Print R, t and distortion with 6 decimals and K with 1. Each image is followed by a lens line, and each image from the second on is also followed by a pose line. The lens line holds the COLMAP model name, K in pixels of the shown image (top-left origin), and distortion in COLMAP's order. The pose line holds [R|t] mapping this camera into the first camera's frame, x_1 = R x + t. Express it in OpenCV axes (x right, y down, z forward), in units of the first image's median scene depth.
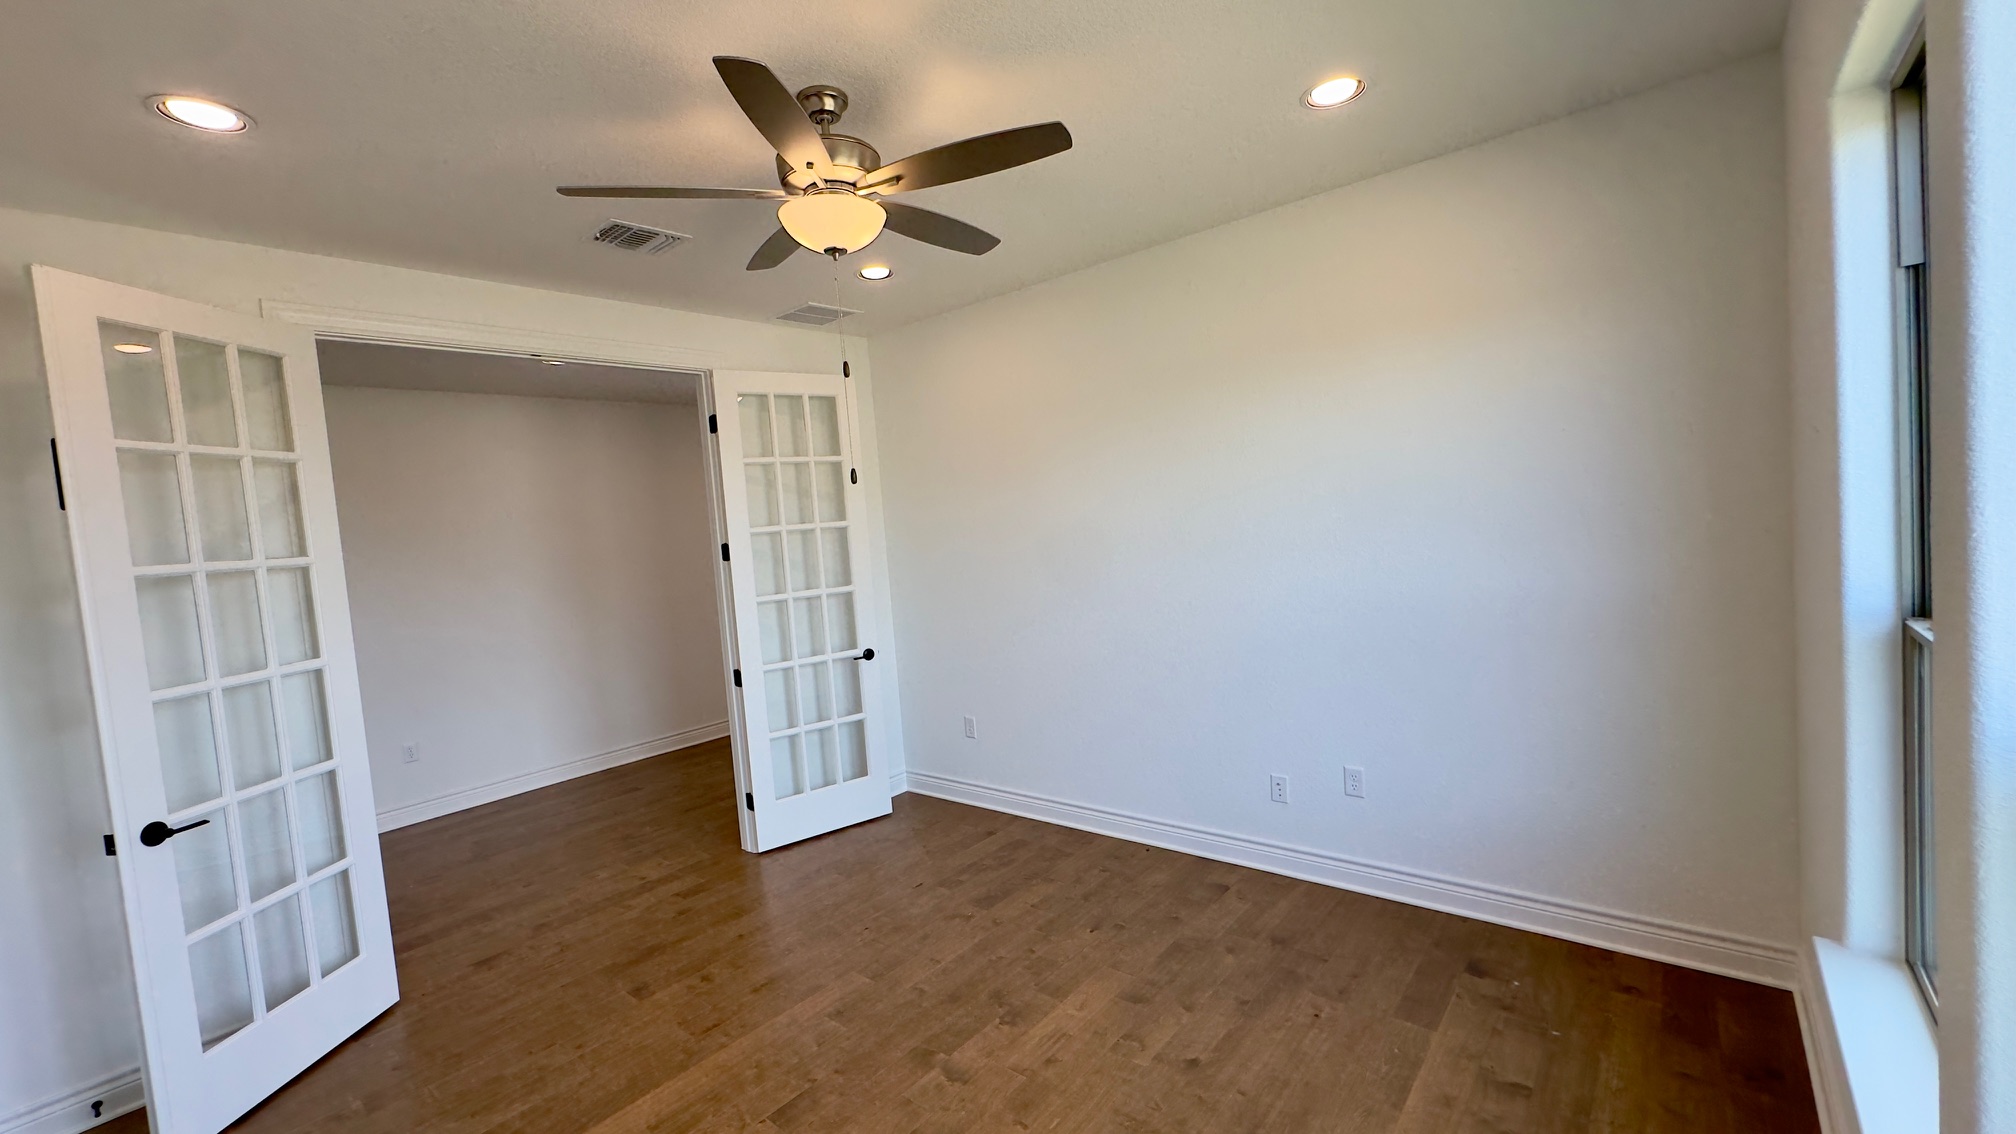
lens RADIAL K [[810.1, 0, 1002.5], [0, 810.1, 565.6], [0, 0, 1]] dist [-0.013361, -0.000641]
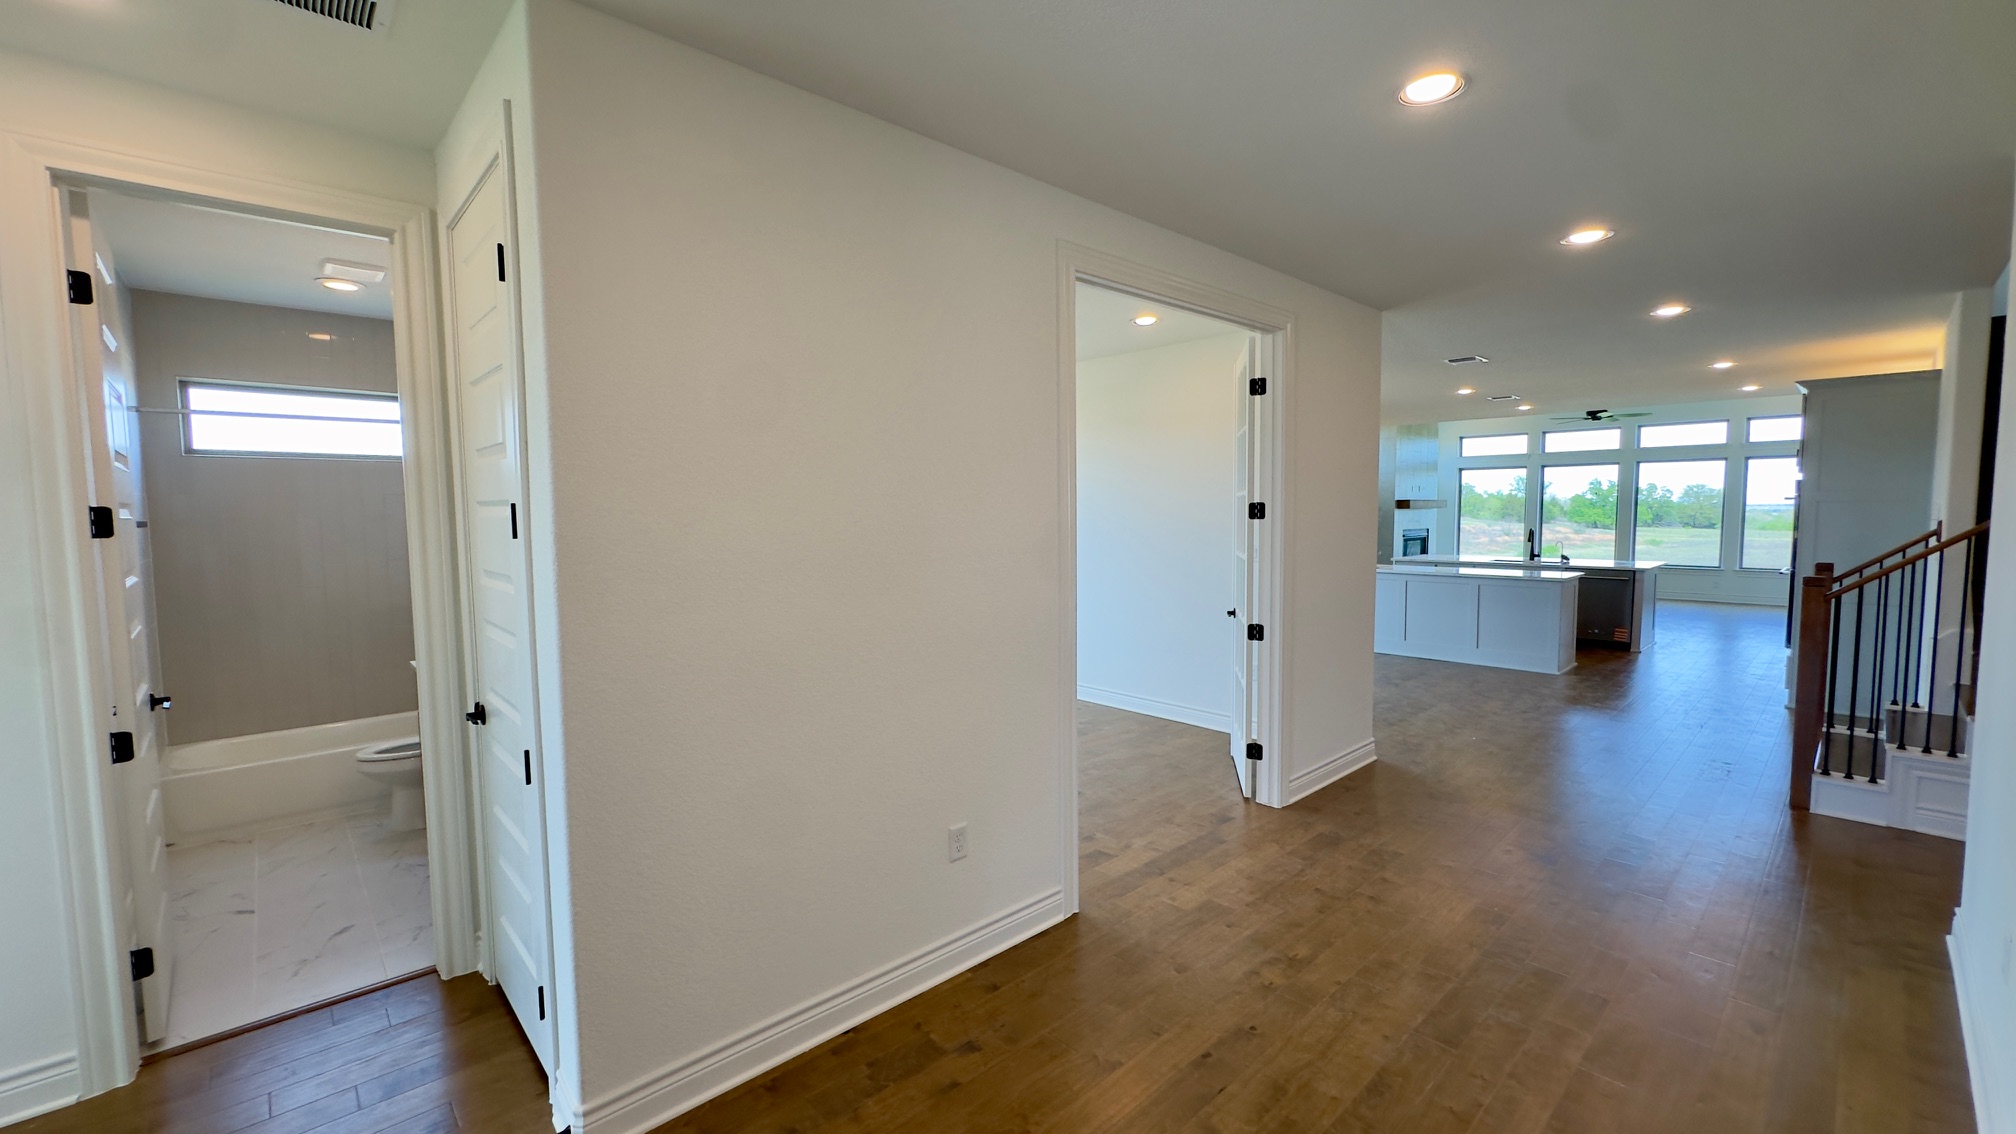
lens RADIAL K [[810.1, 0, 997.0], [0, 810.1, 573.9], [0, 0, 1]] dist [-0.013361, -0.000641]
pose [[-0.989157, 0.073670, 0.127048, -0.474993], [0.089234, 0.988571, 0.121511, -0.093286], [-0.116644, 0.131530, -0.984426, 2.275037]]
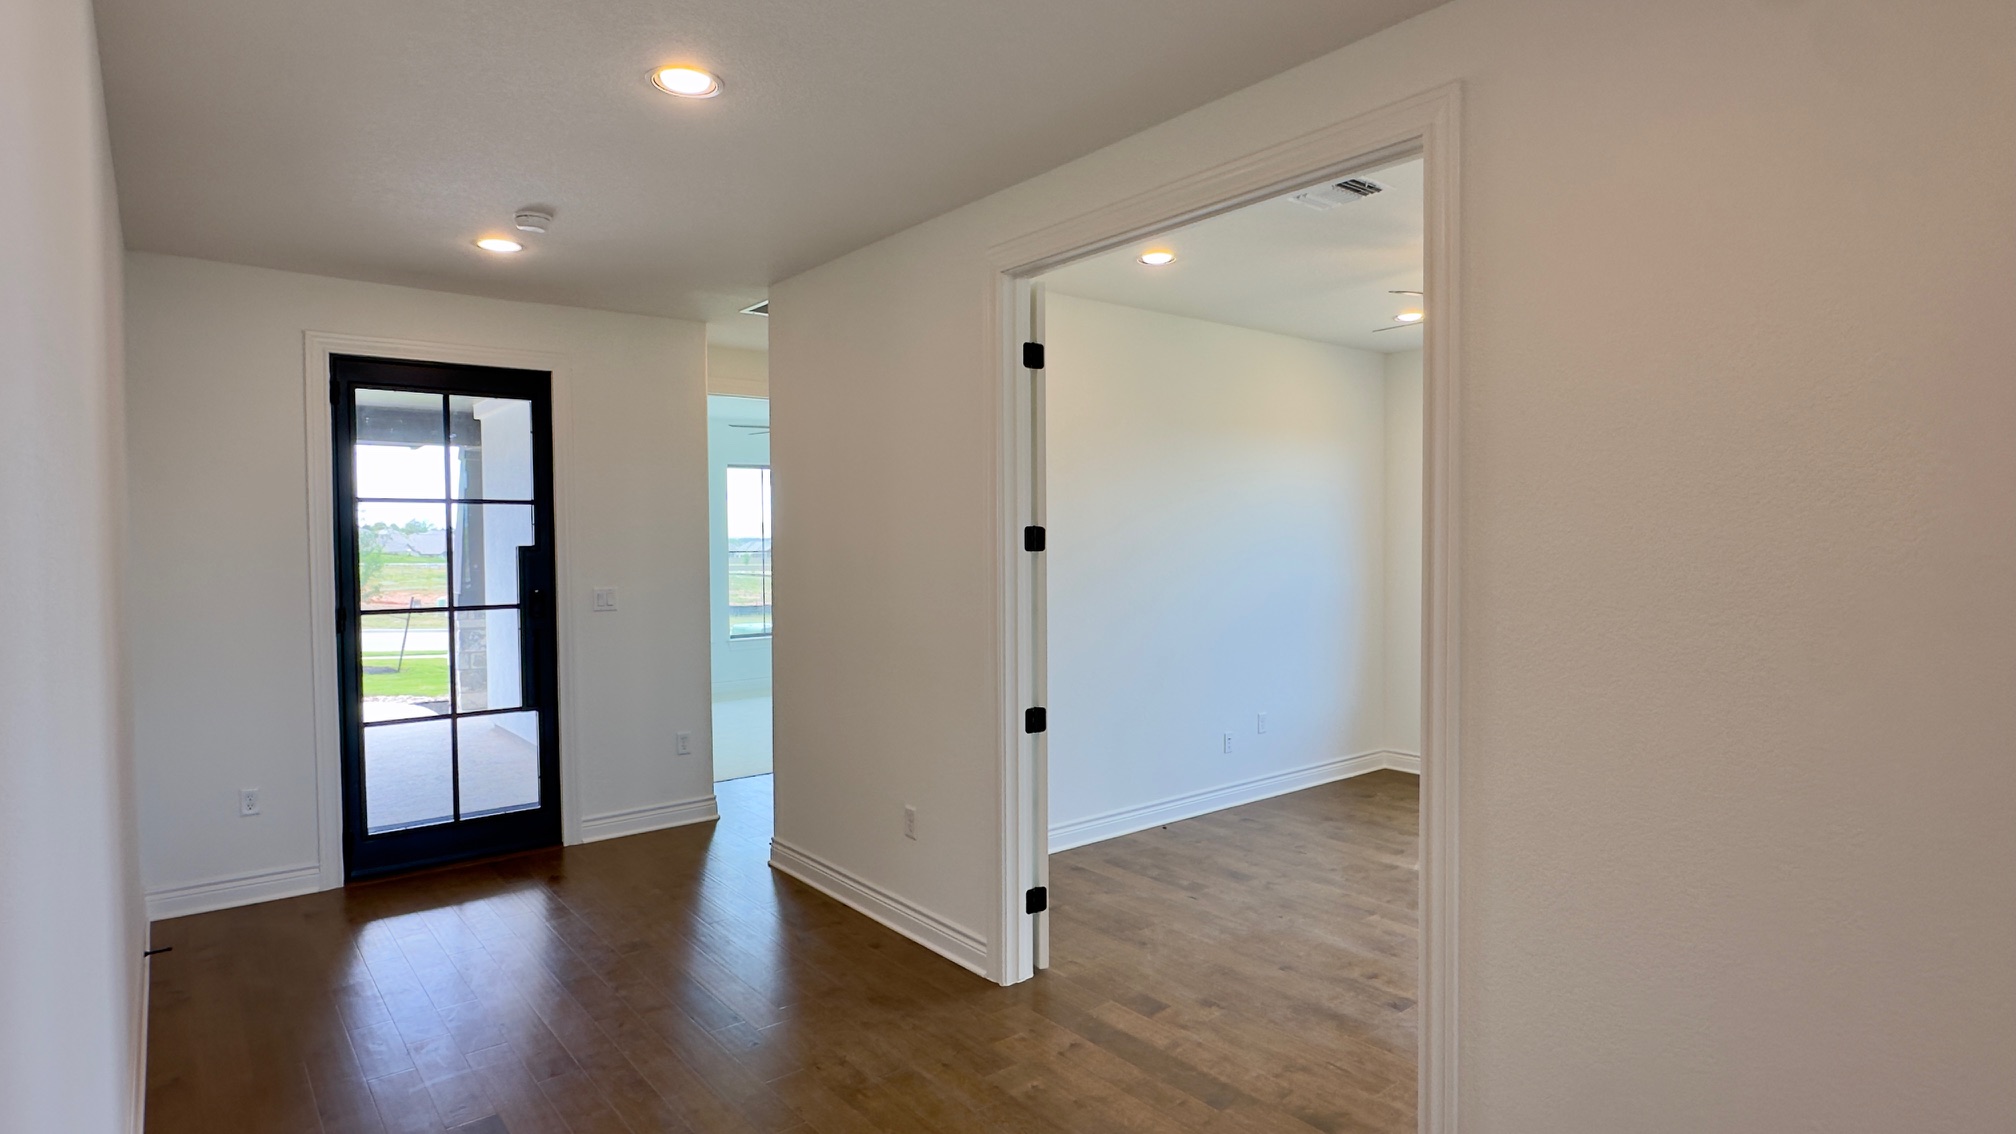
lens RADIAL K [[1067.7, 0, 994.1], [0, 1067.7, 570.4], [0, 0, 1]] dist [-0.000336, -0.000043]
pose [[0.203174, 0.038914, 0.978369, -1.596380], [0.051429, 0.997407, -0.050351, 0.058077], [-0.977791, 0.060546, 0.200646, 1.059318]]
